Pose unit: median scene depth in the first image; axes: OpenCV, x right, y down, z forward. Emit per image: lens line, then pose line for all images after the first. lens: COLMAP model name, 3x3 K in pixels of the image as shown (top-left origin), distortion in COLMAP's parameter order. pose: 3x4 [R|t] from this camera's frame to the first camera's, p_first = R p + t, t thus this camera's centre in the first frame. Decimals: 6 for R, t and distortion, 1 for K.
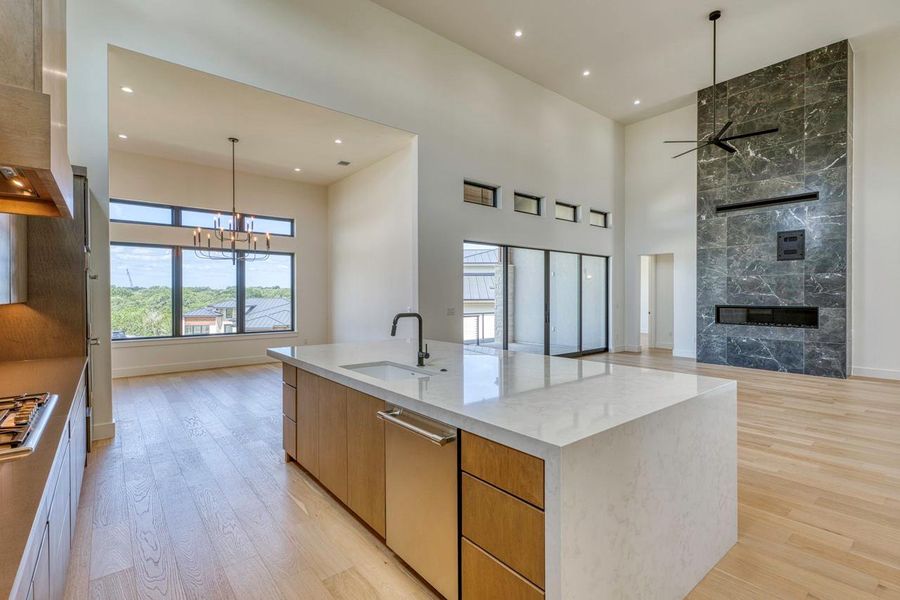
lens RADIAL K [[429.2, 0, 449.5], [0, 429.2, 298.0], [0, 0, 1]] dist [0.002220, -0.003055]
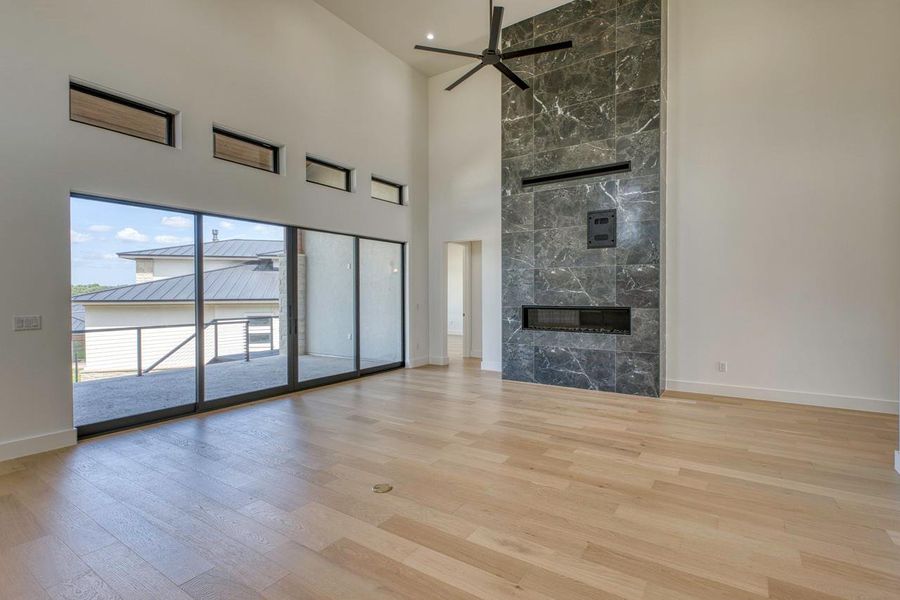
lens RADIAL K [[429.2, 0, 447.1], [0, 429.2, 298.2], [0, 0, 1]] dist [0.002220, -0.003055]
pose [[0.964734, -0.005334, 0.263174, 0.290737], [0.004078, 0.999978, 0.005317, -0.001414], [-0.263197, -0.004057, 0.964734, 0.291185]]
